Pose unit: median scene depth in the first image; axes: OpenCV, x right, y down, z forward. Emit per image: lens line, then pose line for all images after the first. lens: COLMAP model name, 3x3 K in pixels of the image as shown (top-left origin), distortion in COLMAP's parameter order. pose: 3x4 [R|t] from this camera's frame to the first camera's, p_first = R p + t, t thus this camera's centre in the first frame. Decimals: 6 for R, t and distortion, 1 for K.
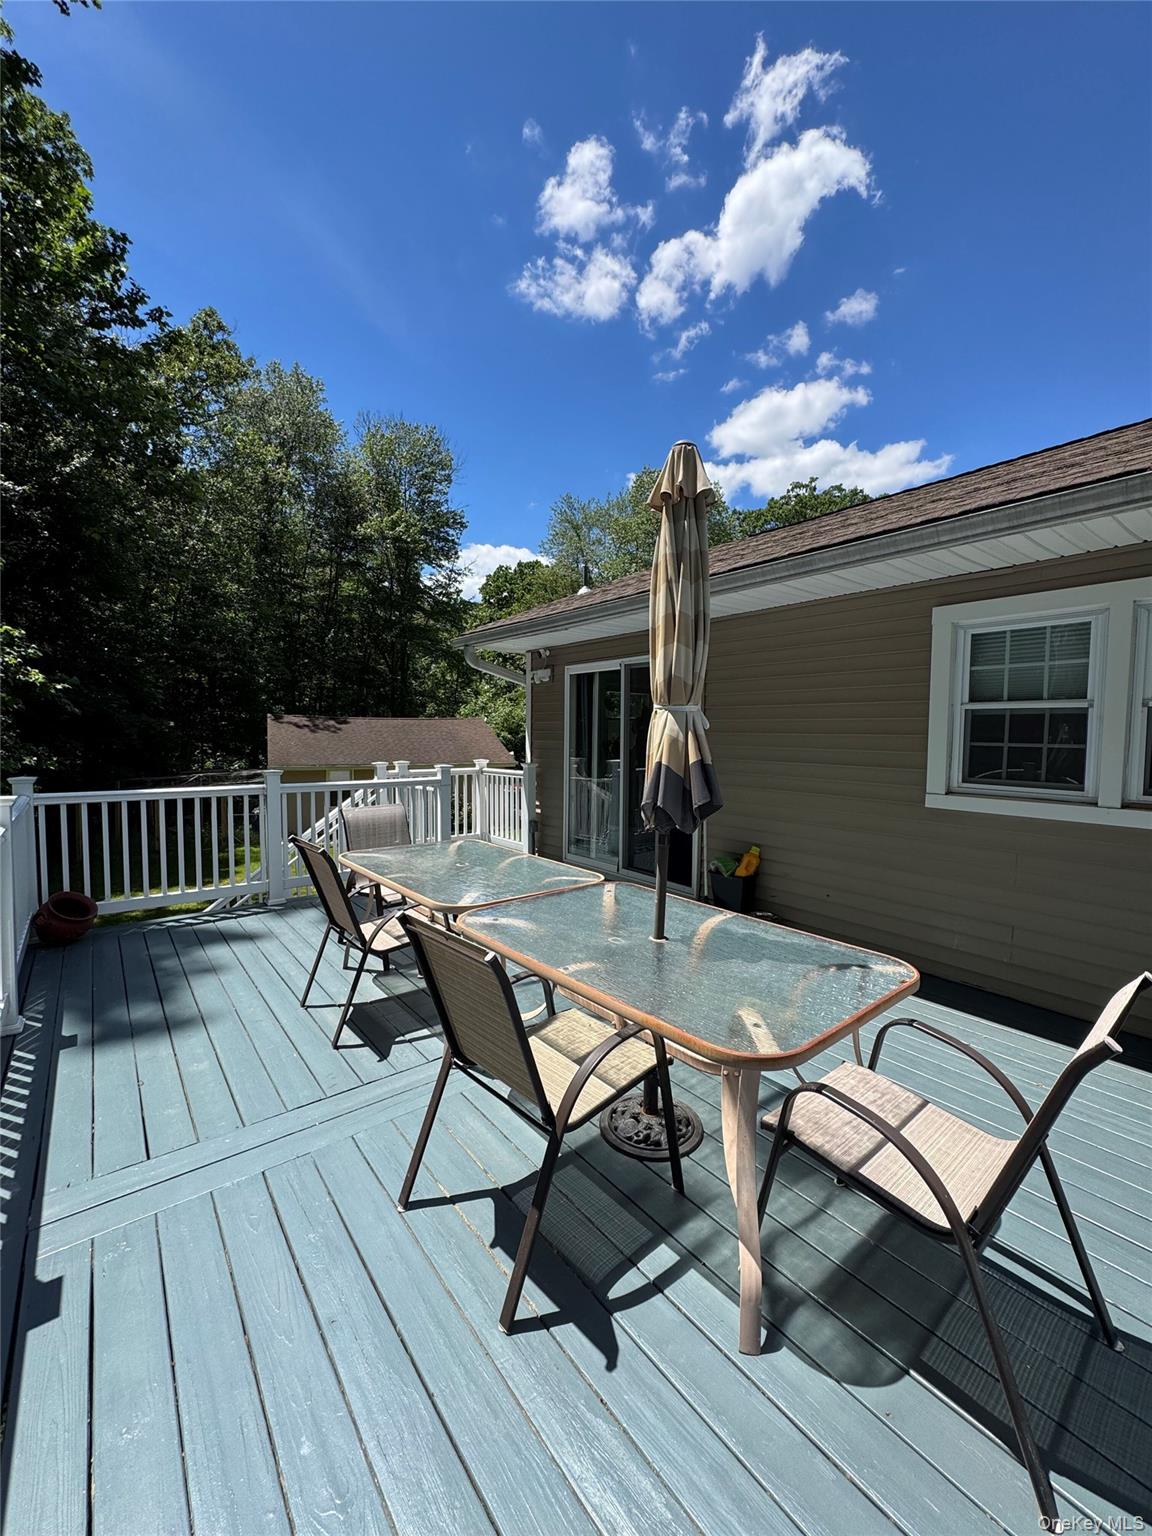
lens RADIAL K [[611.3, 0, 586.3], [0, 611.3, 771.4], [0, 0, 1]] dist [0.003528, -0.000430]
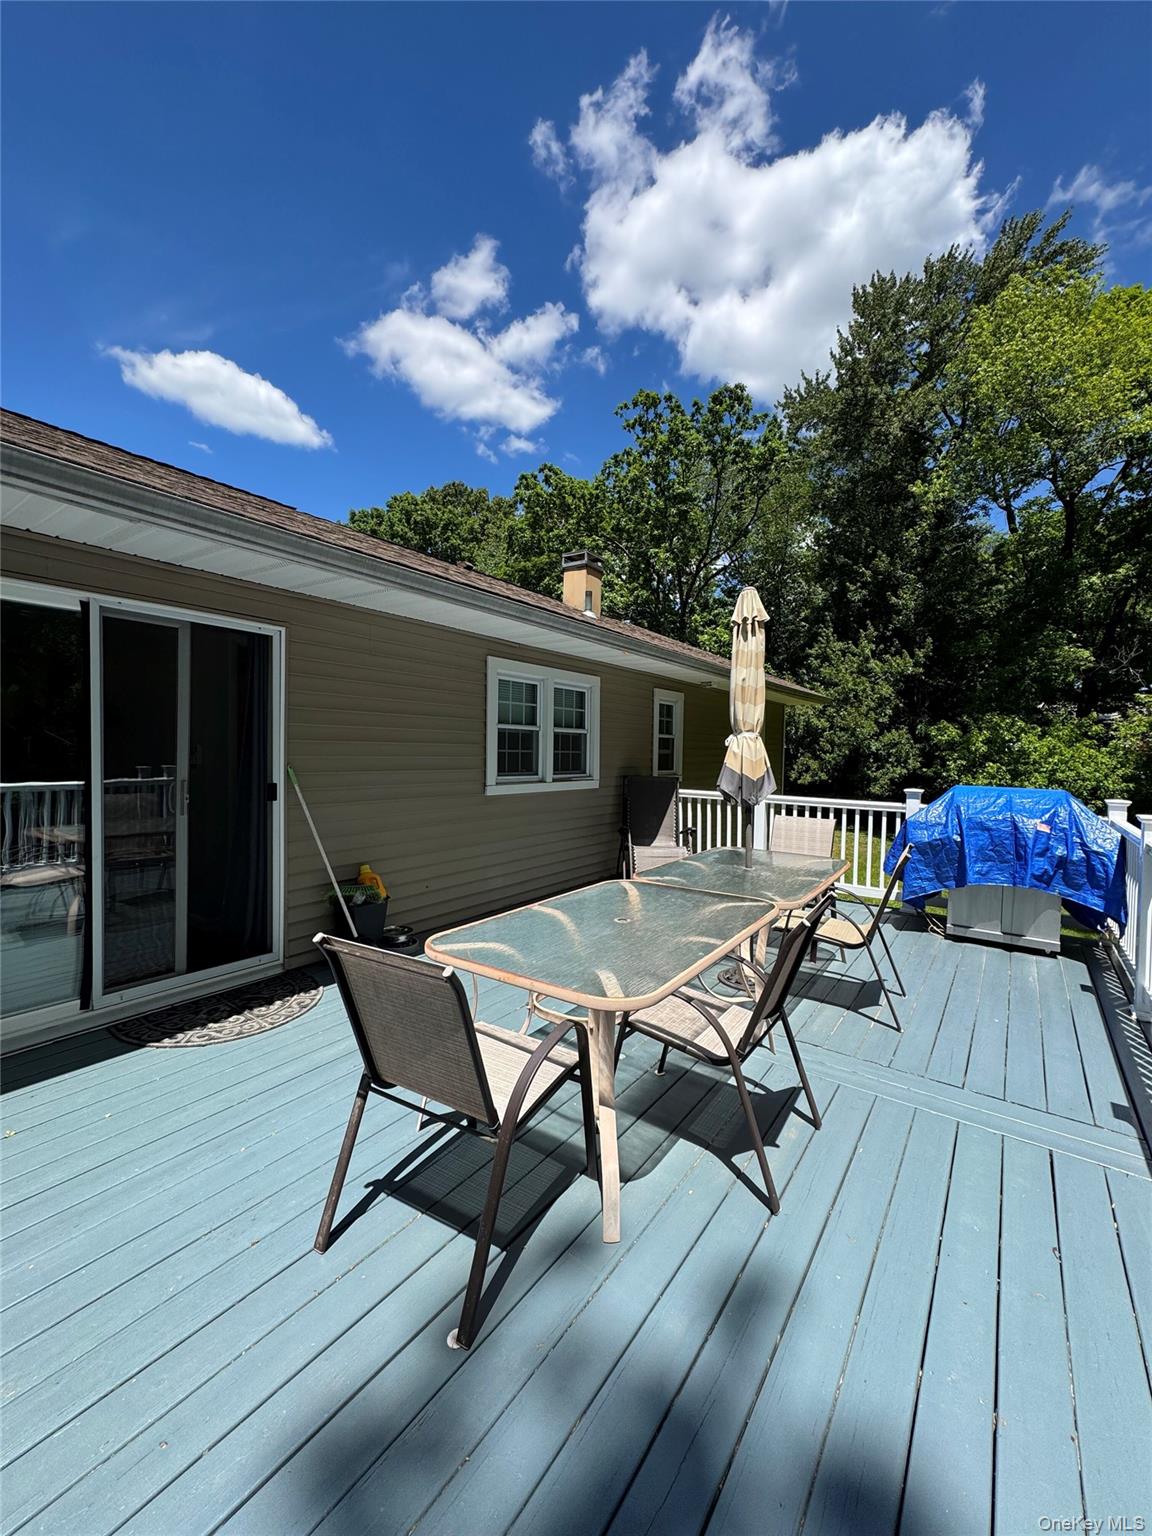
lens RADIAL K [[611.3, 0, 577.5], [0, 611.3, 769.0], [0, 0, 1]] dist [0.003528, -0.000430]
pose [[-0.264409, -0.043572, 0.963426, -1.142774], [0.046990, 0.997210, 0.057996, -0.100350], [-0.963265, 0.060606, -0.261624, 1.553975]]
